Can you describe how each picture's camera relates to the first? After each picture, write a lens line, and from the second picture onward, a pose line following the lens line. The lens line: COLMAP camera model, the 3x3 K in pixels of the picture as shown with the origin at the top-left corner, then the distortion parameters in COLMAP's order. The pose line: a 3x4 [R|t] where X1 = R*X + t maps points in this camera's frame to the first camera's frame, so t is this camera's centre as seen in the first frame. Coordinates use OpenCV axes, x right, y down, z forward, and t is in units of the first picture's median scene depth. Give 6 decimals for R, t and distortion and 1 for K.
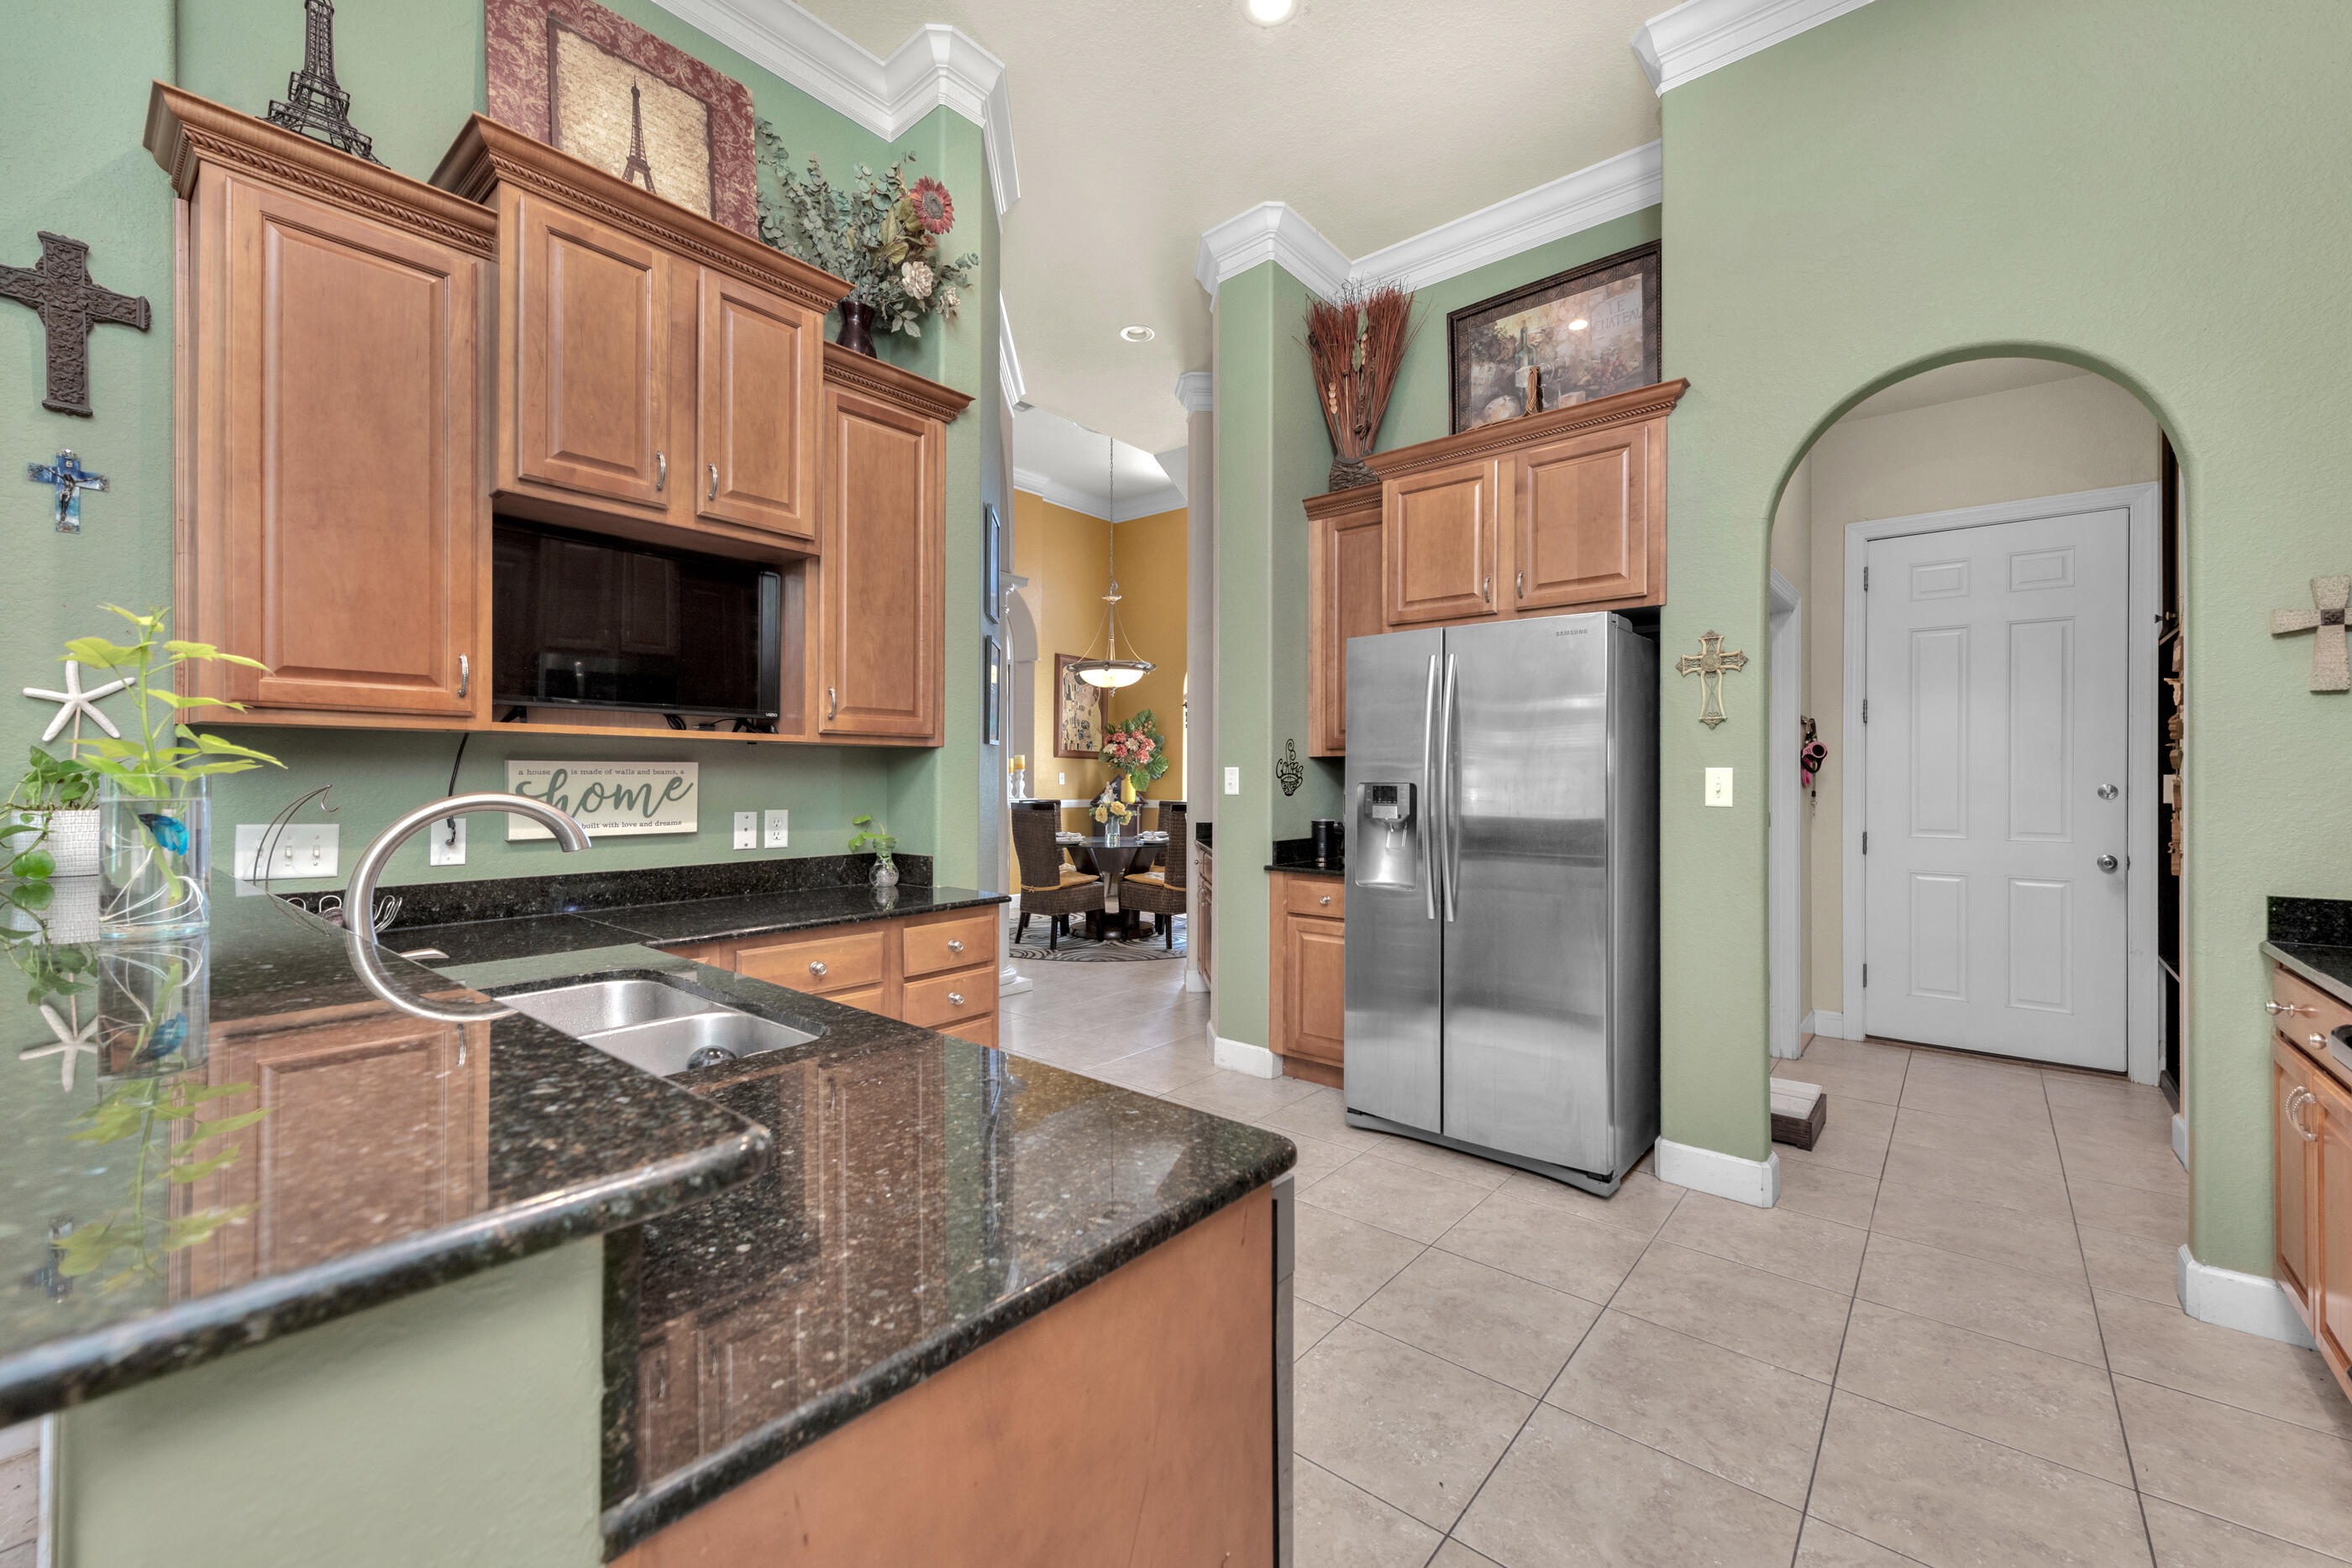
lens RADIAL K [[958.9, 0, 1121.3], [0, 958.9, 777.0], [0, 0, 1]] dist [0.008166, -0.002028]
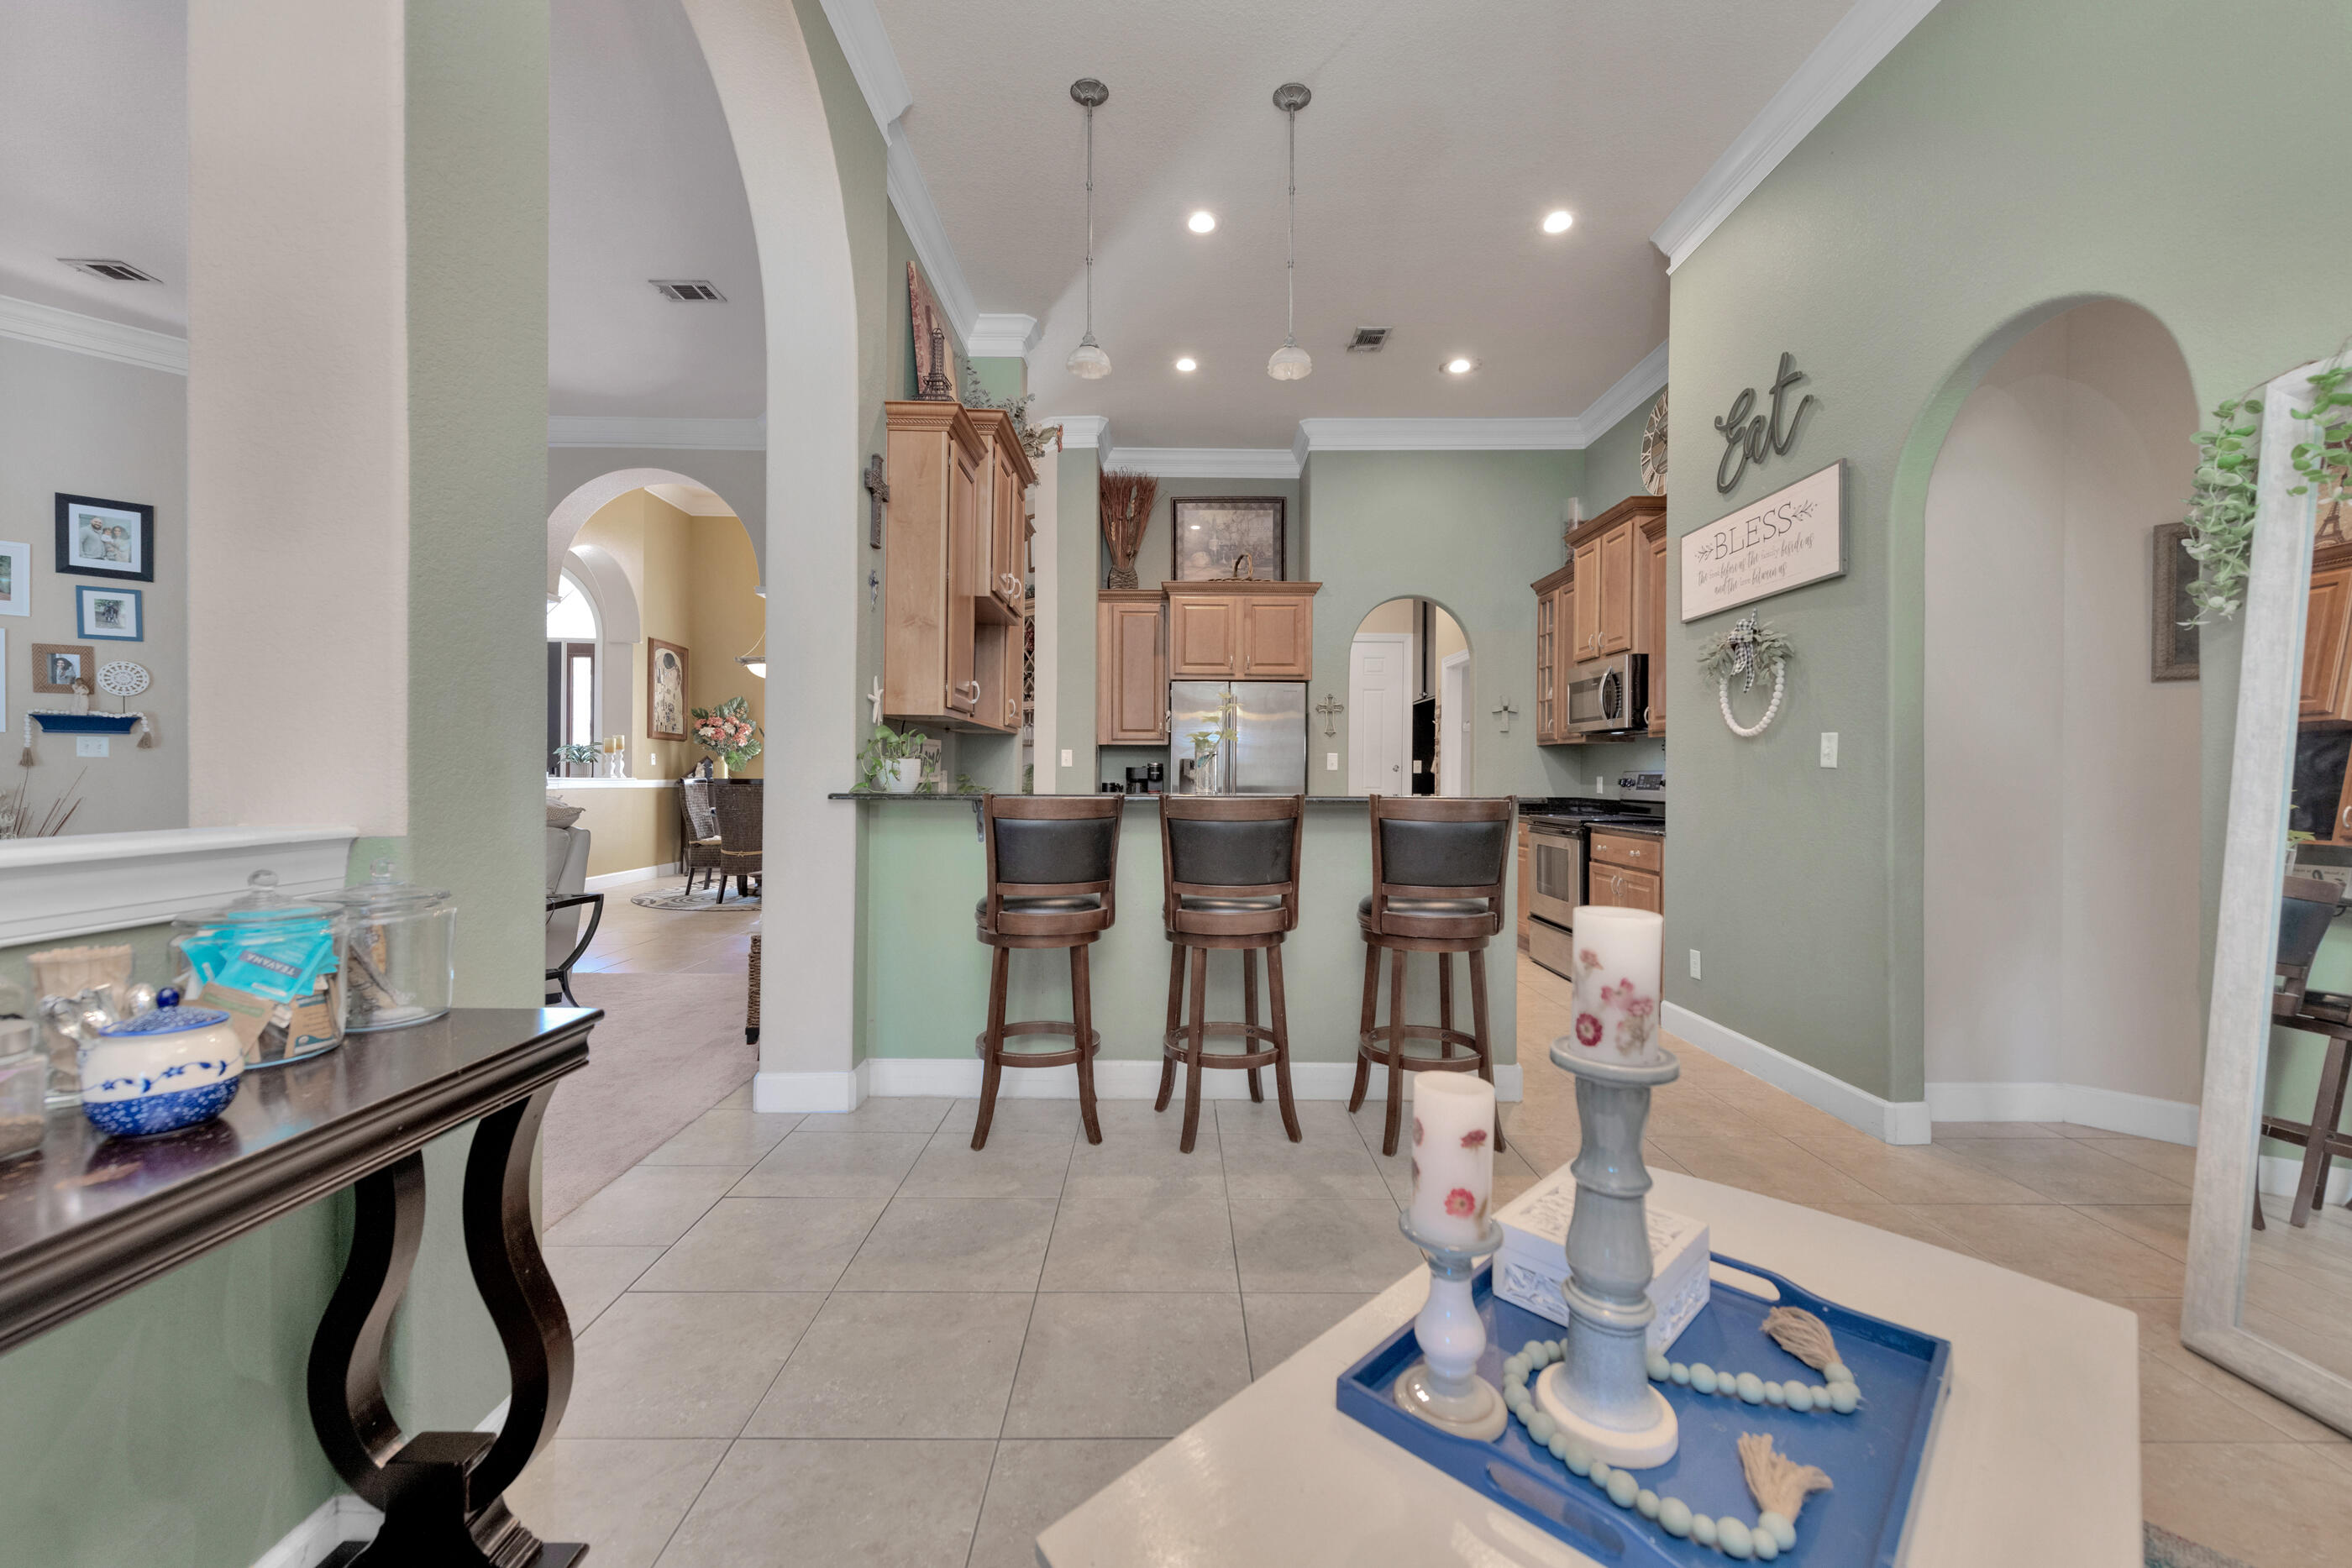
lens RADIAL K [[958.9, 0, 1190.2], [0, 958.9, 780.8], [0, 0, 1]] dist [0.008166, -0.002028]
pose [[0.737963, 0.001412, 0.674840, -1.027438], [-0.008471, 0.999938, 0.007172, 0.036753], [-0.674788, -0.011009, 0.737930, -0.412814]]
